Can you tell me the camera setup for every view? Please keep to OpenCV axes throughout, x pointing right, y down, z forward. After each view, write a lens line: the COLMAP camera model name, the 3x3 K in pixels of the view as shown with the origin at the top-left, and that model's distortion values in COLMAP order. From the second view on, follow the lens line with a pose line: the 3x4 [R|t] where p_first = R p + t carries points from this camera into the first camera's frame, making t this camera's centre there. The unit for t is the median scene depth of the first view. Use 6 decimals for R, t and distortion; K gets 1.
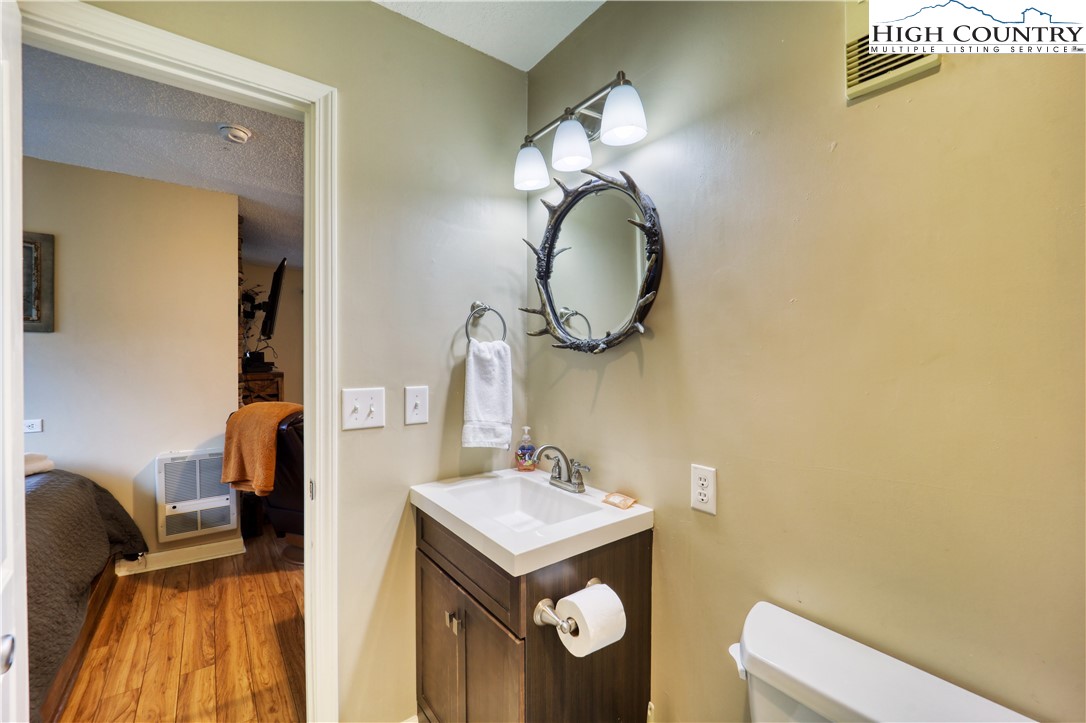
lens RADIAL K [[438.6, 0, 544.1], [0, 438.6, 362.4], [0, 0, 1]] dist [-0.011973, -0.001182]
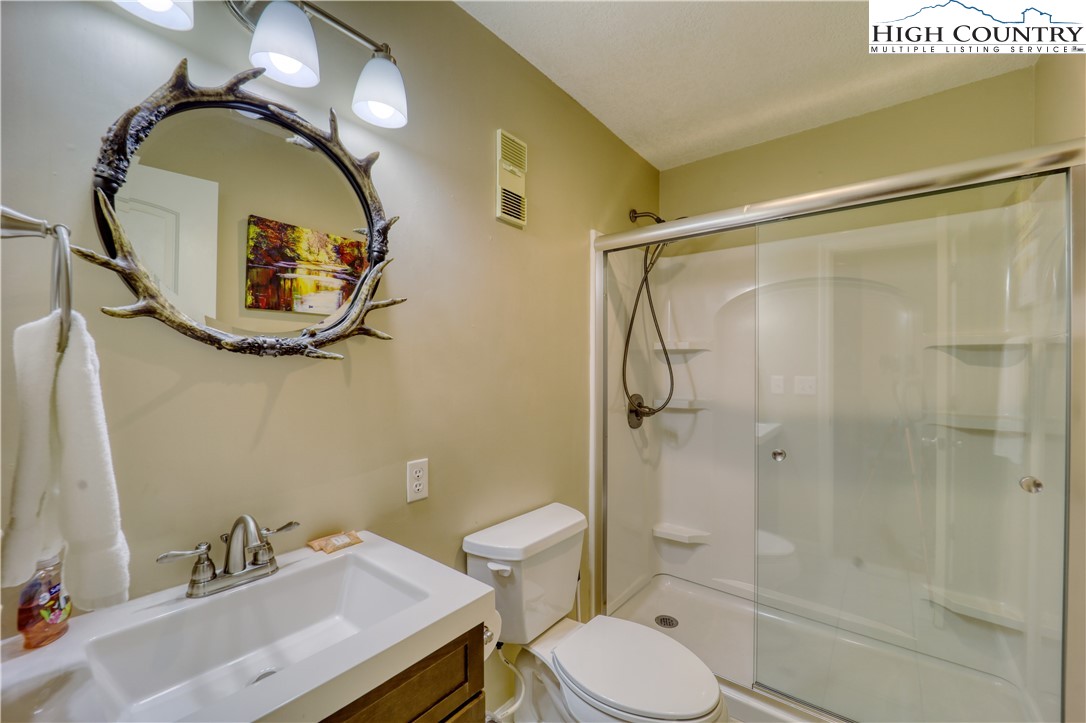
lens RADIAL K [[438.6, 0, 540.1], [0, 438.6, 358.5], [0, 0, 1]] dist [-0.011973, -0.001182]
pose [[-0.247199, 0.001700, 0.968963, -0.656002], [-0.005758, 0.999978, -0.003223, -0.020936], [-0.968948, -0.006376, -0.247183, 0.781883]]
